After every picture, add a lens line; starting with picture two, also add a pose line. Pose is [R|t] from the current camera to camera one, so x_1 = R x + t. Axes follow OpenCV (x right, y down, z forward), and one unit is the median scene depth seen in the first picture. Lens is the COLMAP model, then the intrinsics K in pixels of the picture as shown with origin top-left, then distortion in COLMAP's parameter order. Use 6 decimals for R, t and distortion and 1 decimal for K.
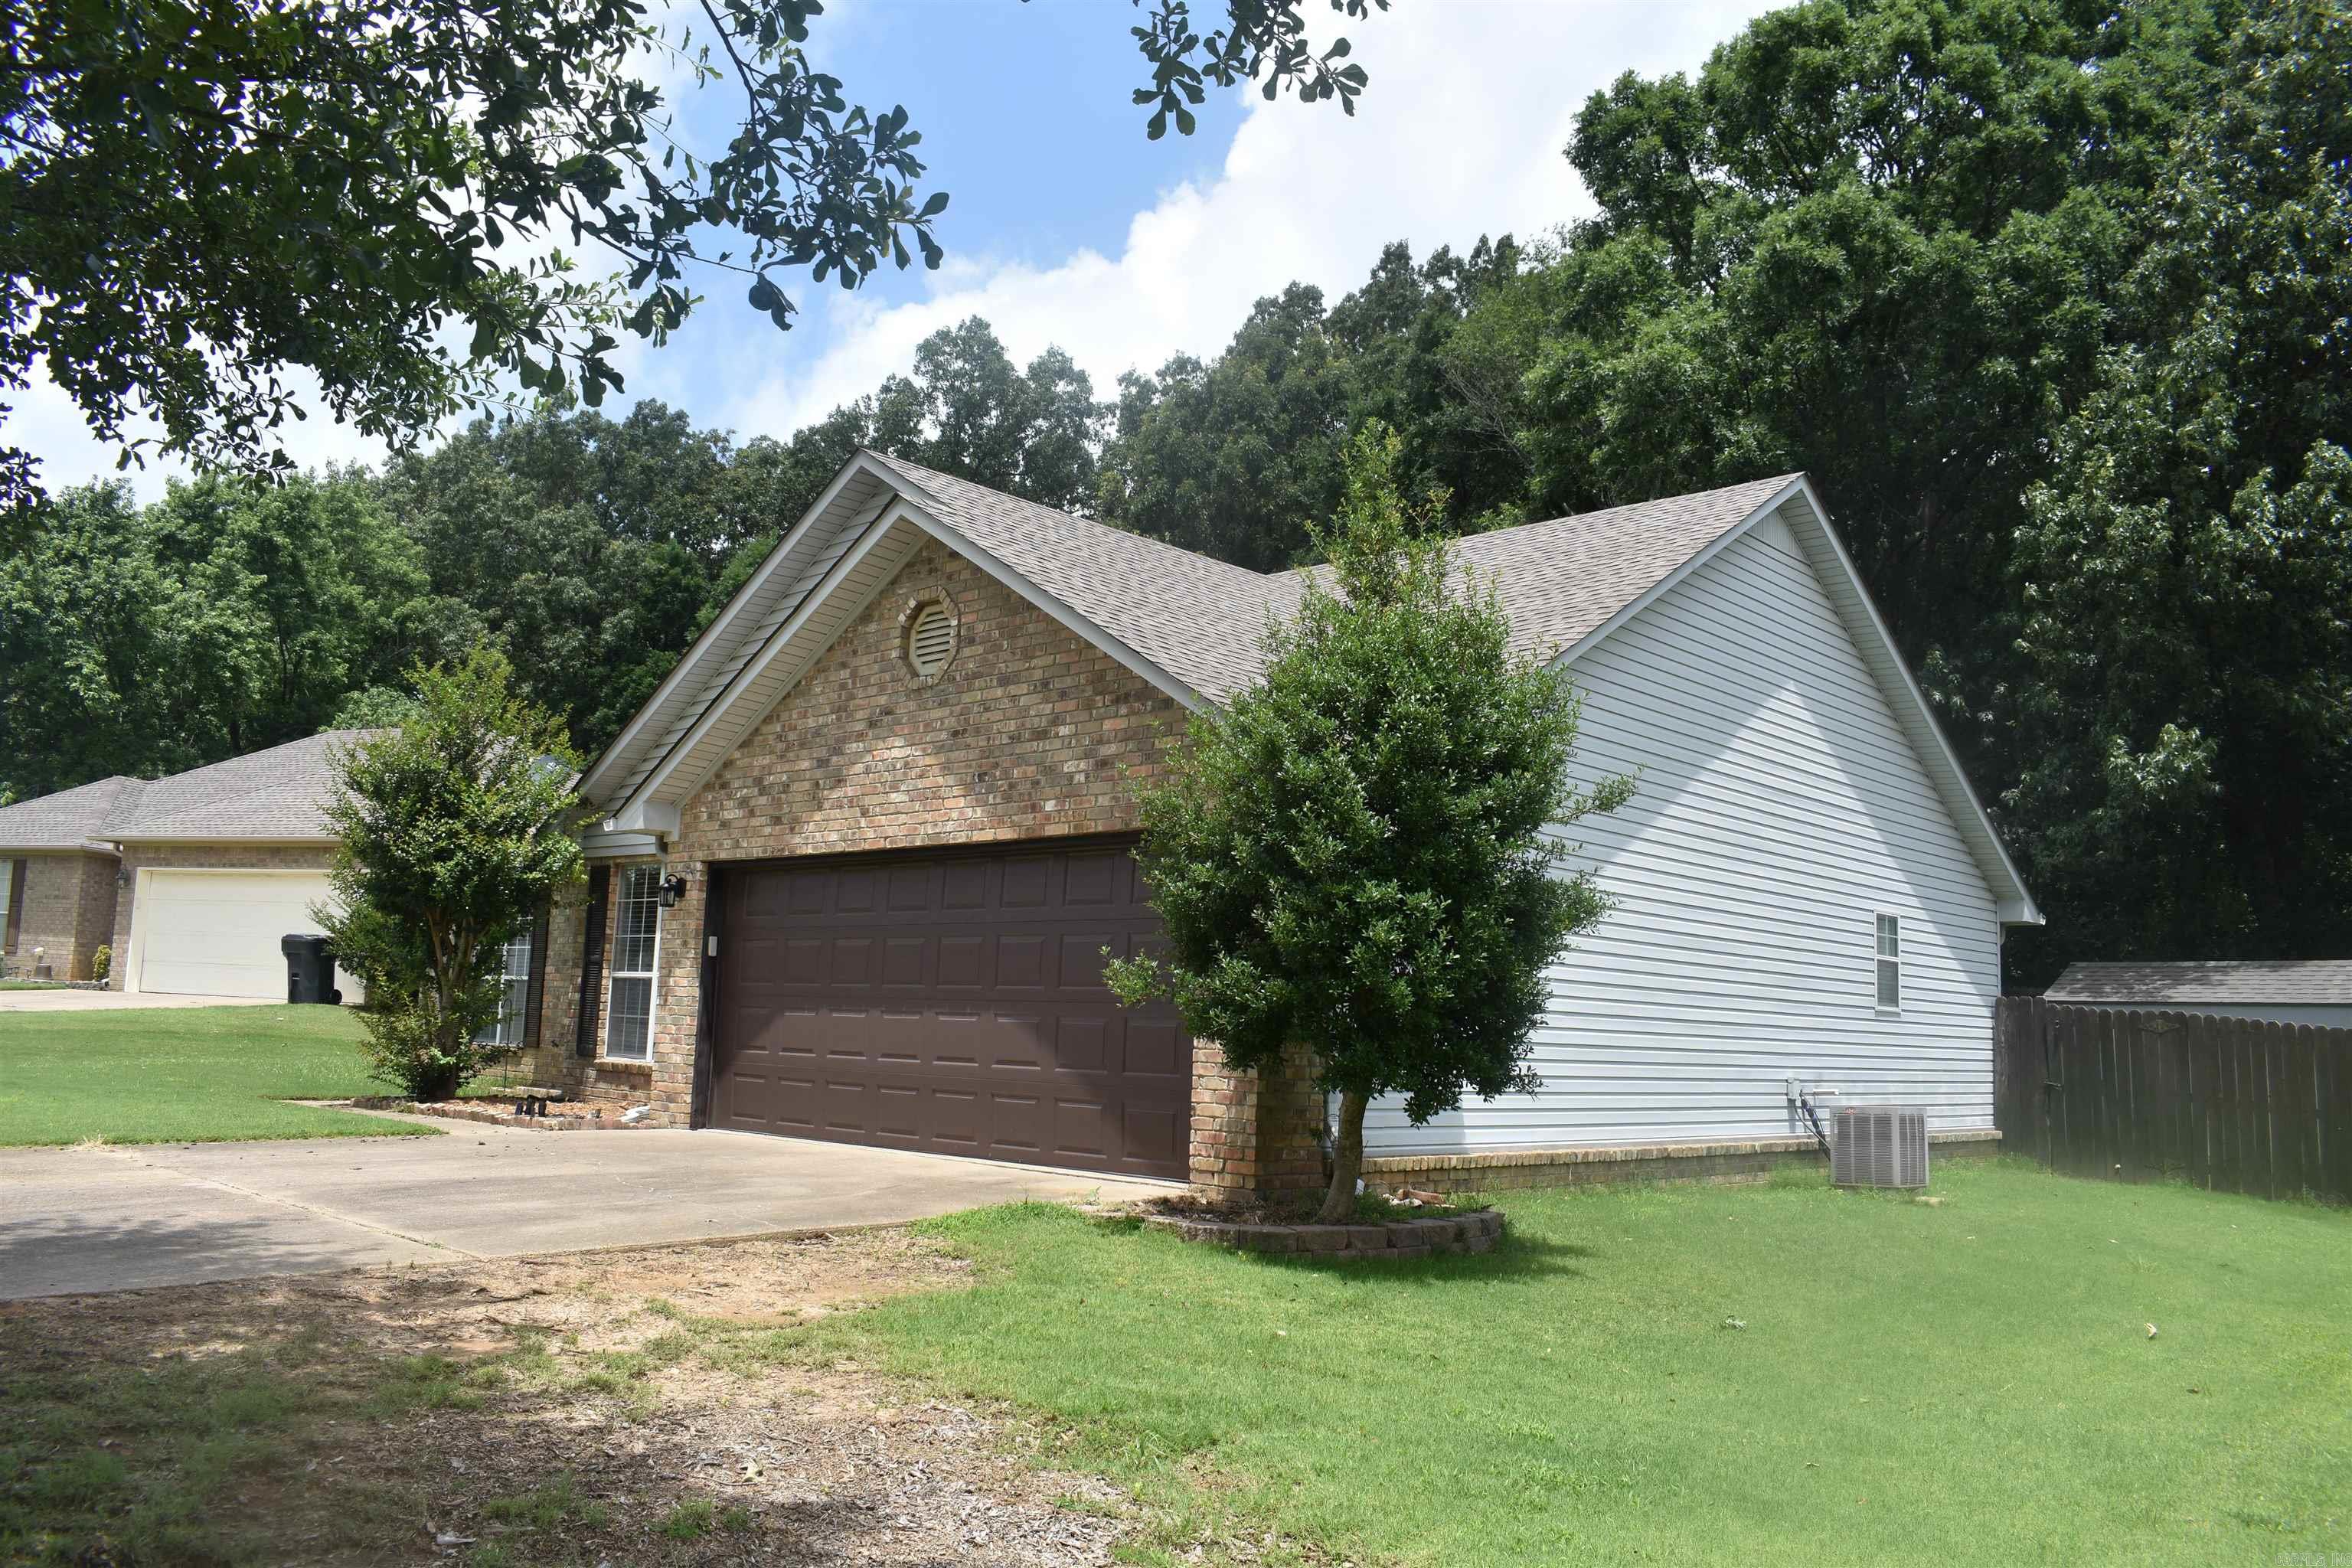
lens RADIAL K [[1821.2, 0, 1159.1], [0, 1821.2, 777.3], [0, 0, 1]] dist [-0.090928, 0.004914]
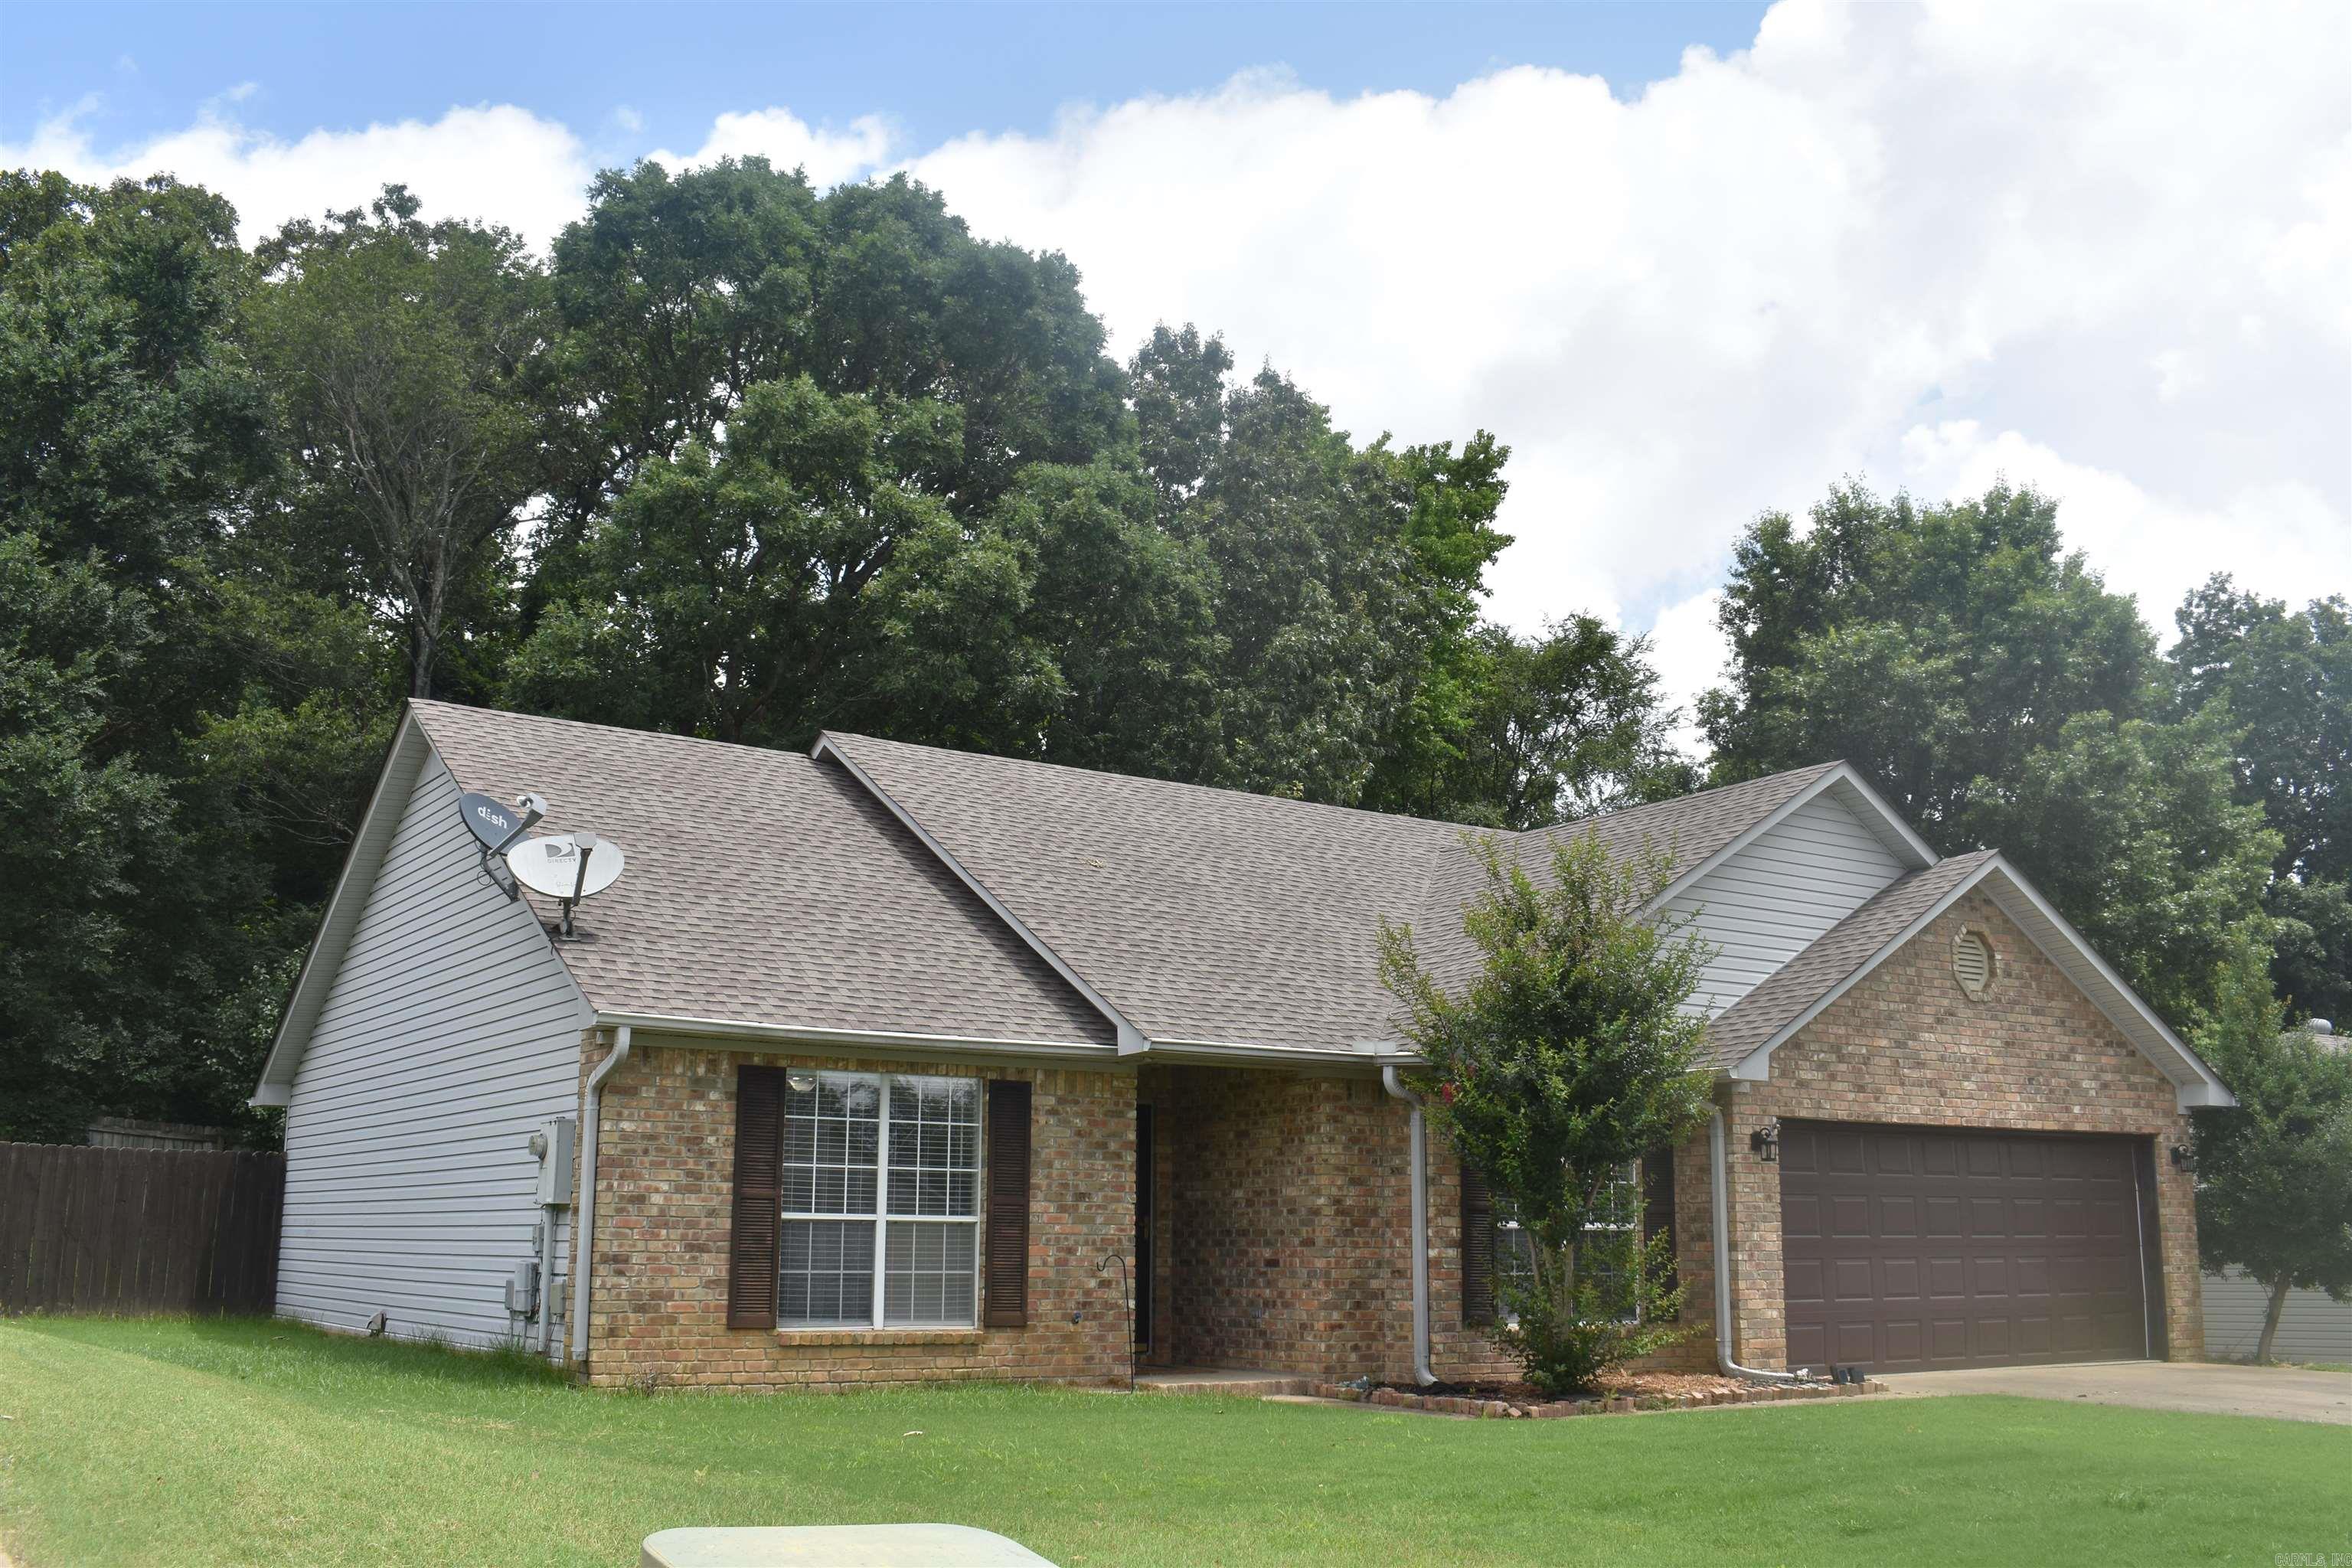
lens RADIAL K [[2256.3, 0, 1176.0], [0, 2256.3, 784.0], [0, 0, 1]] dist [-0.081599, 0.004862]
pose [[0.215188, 0.167320, 0.962132, -1.771764], [-0.134193, 0.980933, -0.140576, 0.096309], [-0.967309, -0.098861, 0.233538, 1.187062]]
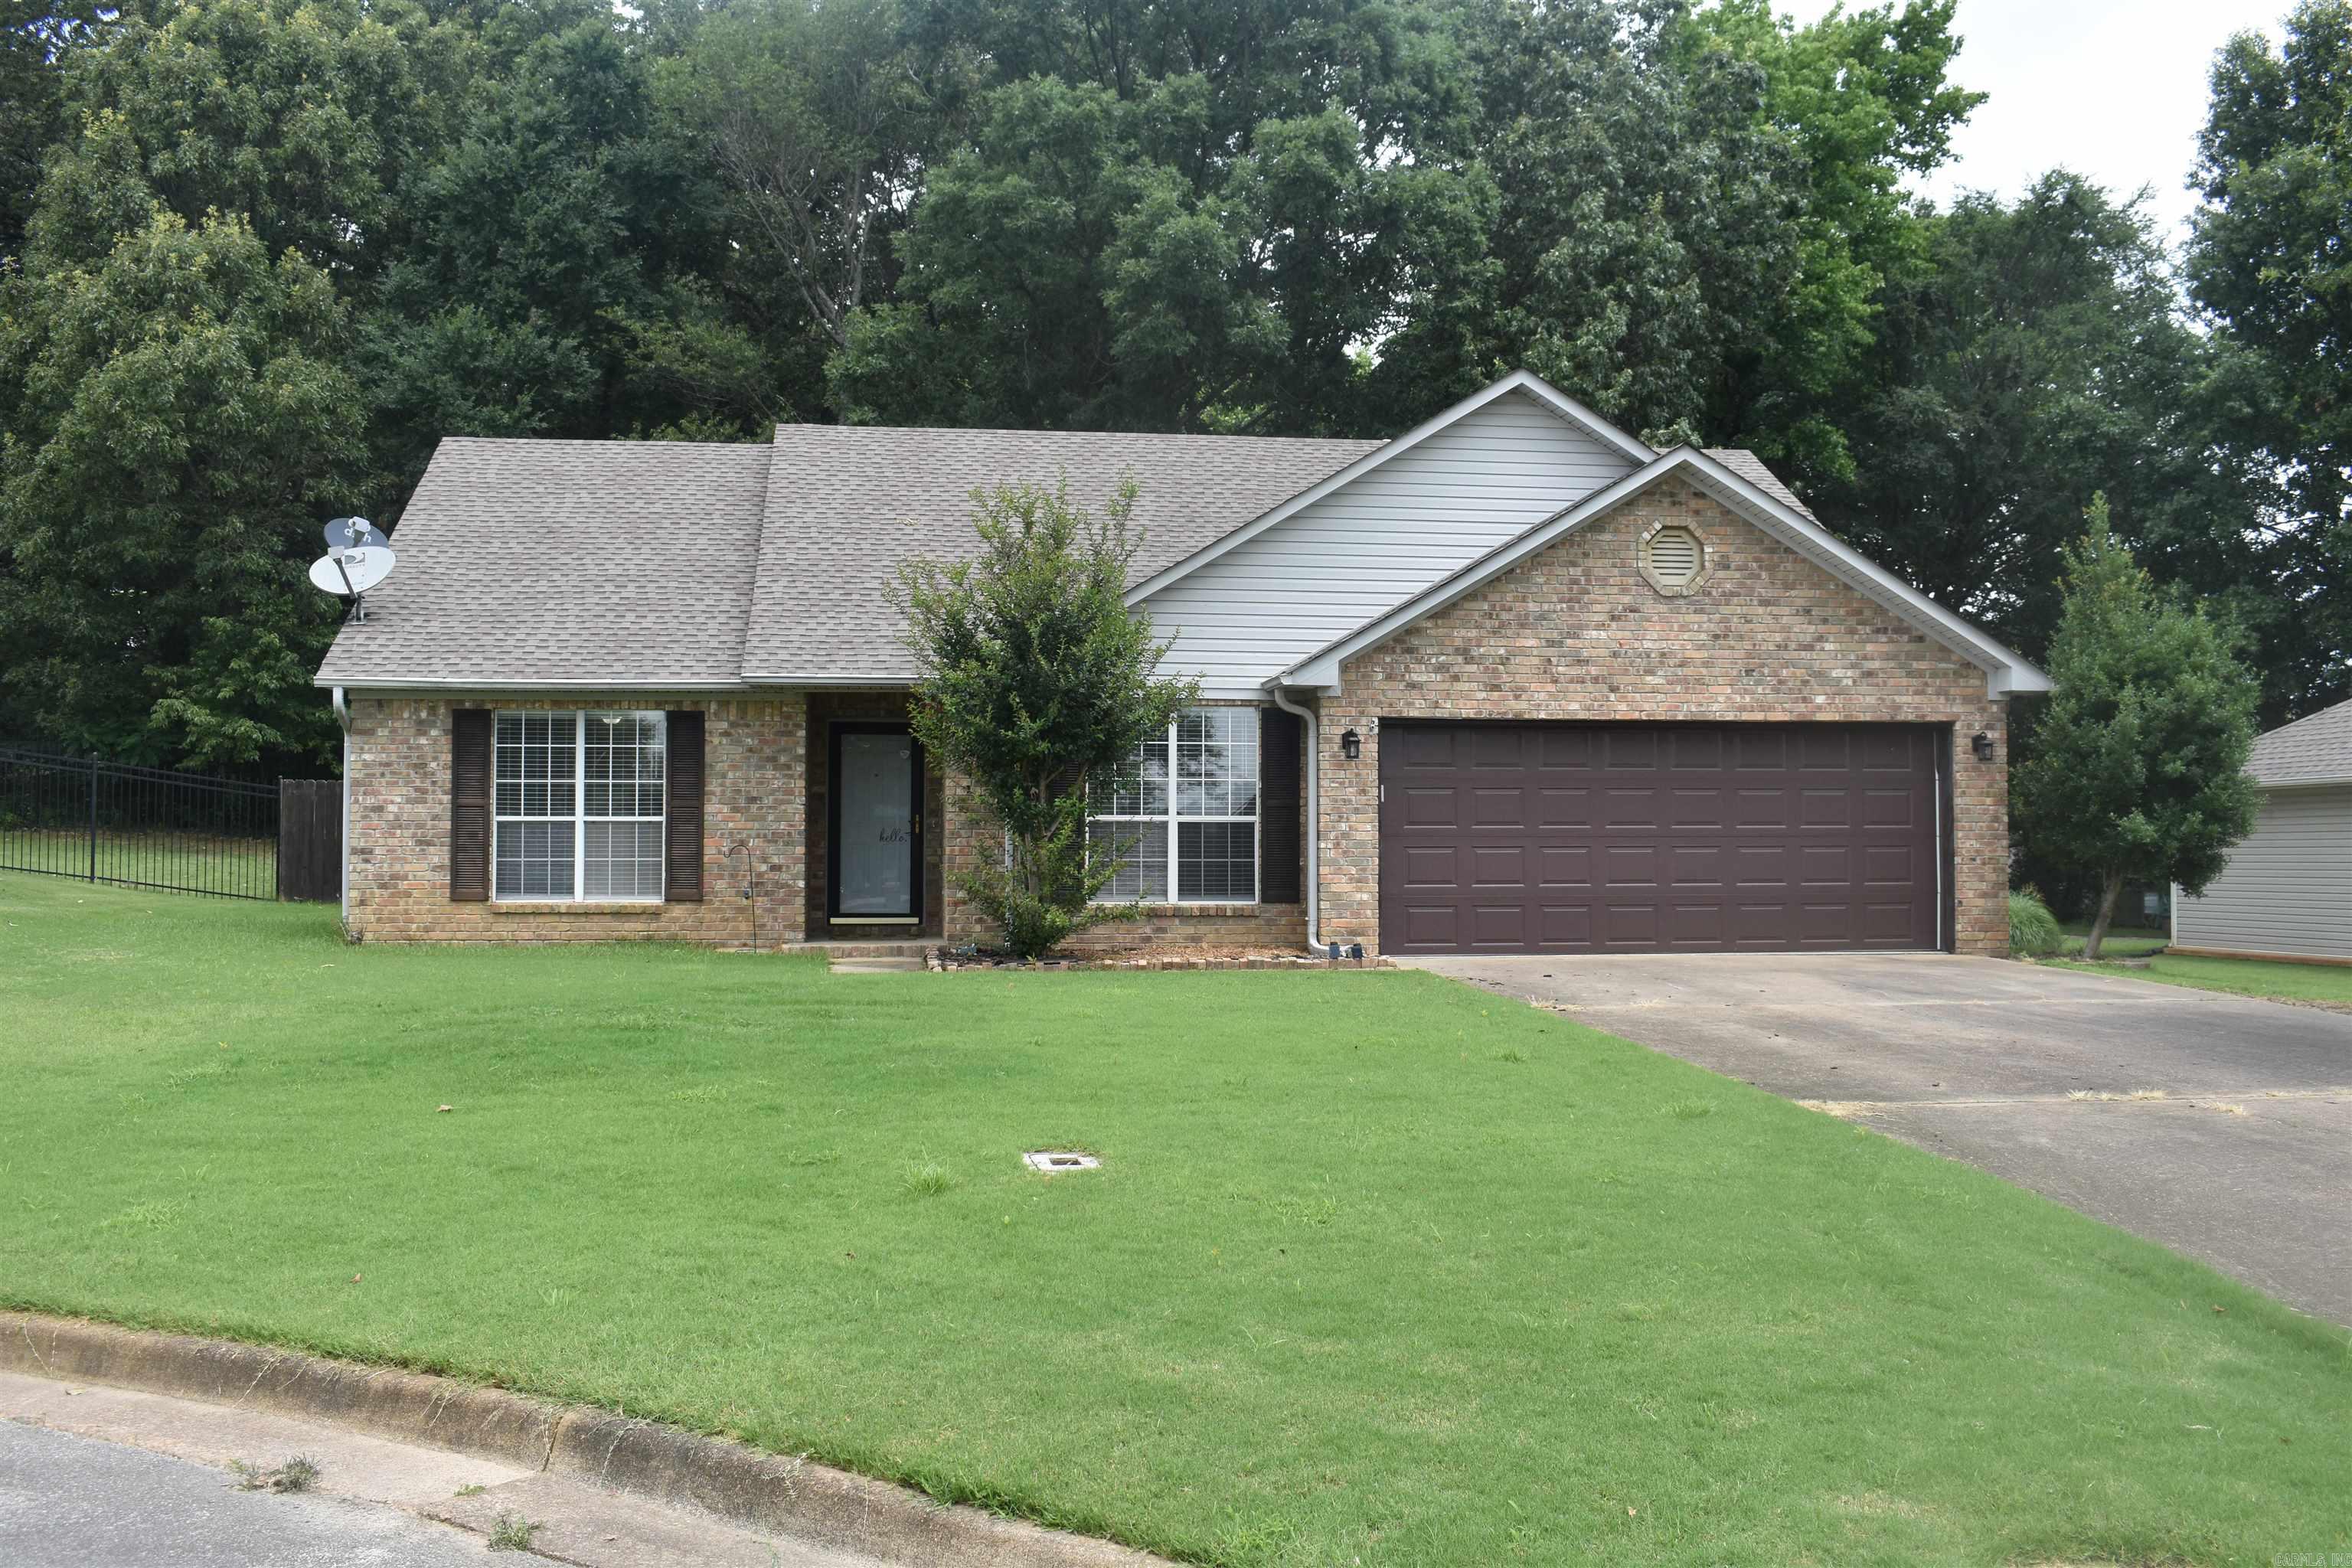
lens RADIAL K [[2256.3, 0, 1176.0], [0, 2256.3, 784.0], [0, 0, 1]] dist [-0.081599, 0.004862]
pose [[0.625133, -0.007954, 0.780478, -1.578597], [-0.086622, 0.993064, 0.079501, -0.012794], [-0.775697, -0.117306, 0.620108, 0.273437]]
